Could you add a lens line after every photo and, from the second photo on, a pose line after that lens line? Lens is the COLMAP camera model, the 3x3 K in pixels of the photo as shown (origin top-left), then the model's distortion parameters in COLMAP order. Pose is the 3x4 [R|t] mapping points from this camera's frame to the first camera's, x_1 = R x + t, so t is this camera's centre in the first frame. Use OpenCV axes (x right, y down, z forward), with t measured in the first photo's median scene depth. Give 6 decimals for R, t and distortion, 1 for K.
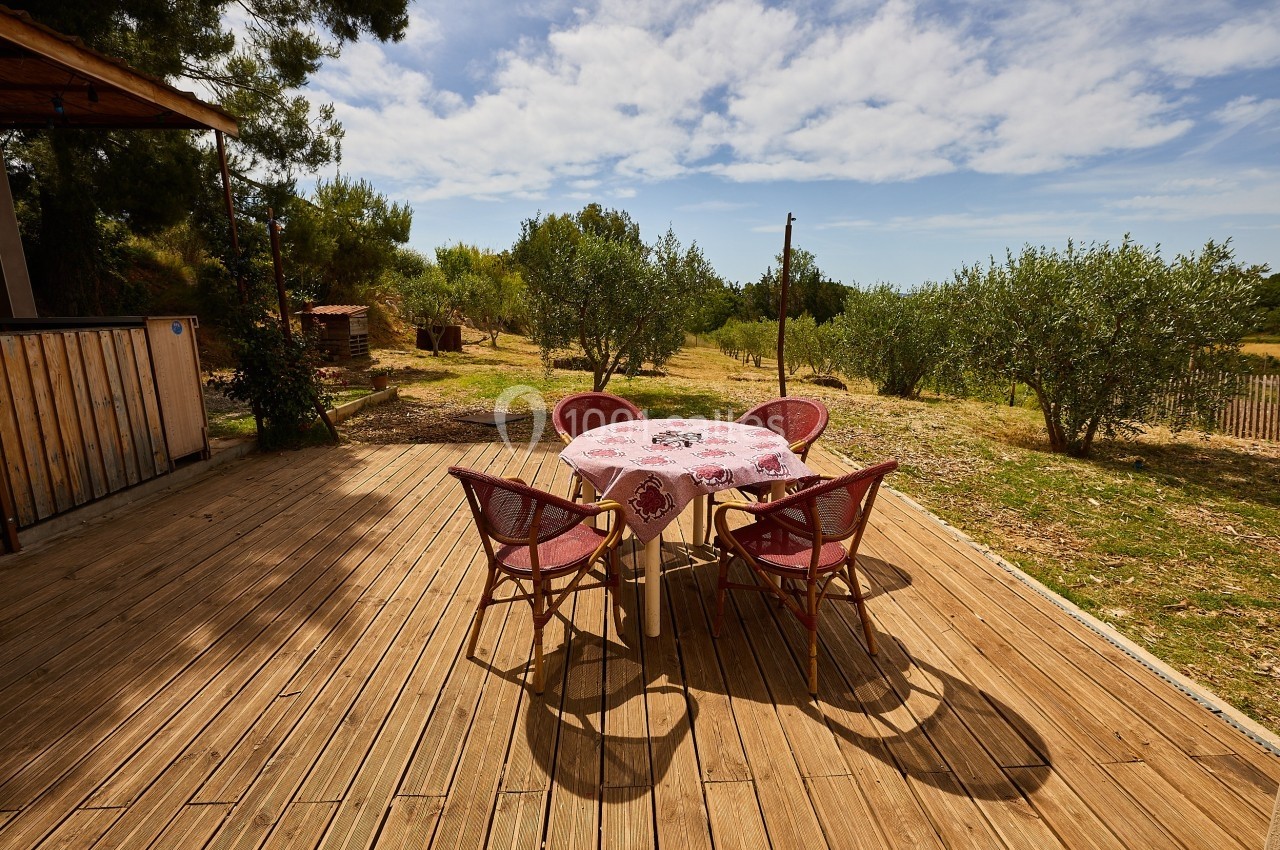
lens RADIAL K [[577.4, 0, 632.8], [0, 577.4, 415.9], [0, 0, 1]] dist [-0.001325, -0.000324]
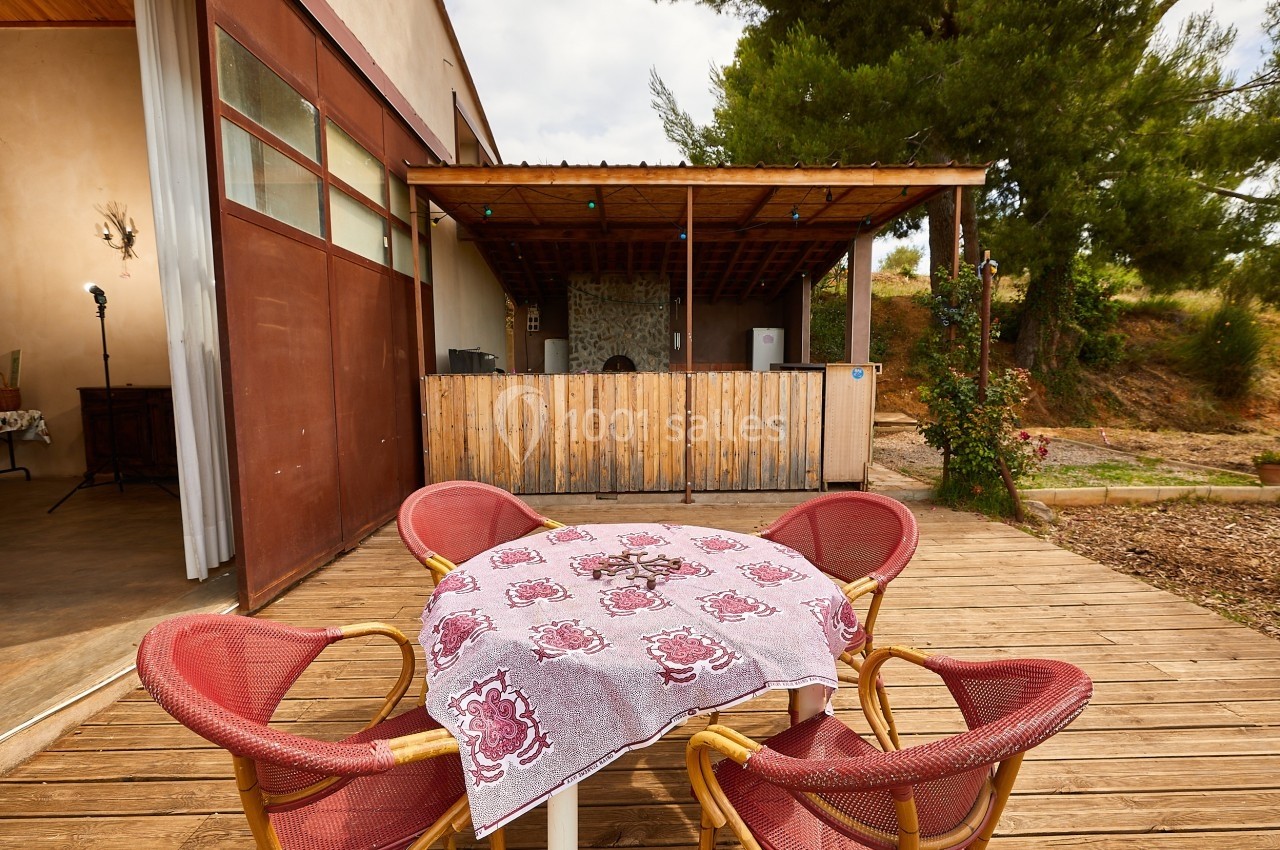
lens RADIAL K [[577.4, 0, 632.8], [0, 577.4, 415.9], [0, 0, 1]] dist [-0.001325, -0.000324]
pose [[-0.011469, 0.090684, -0.995814, 0.405064], [-0.182997, 0.978870, 0.091249, -0.097301], [0.983047, 0.183278, 0.005368, 0.597346]]
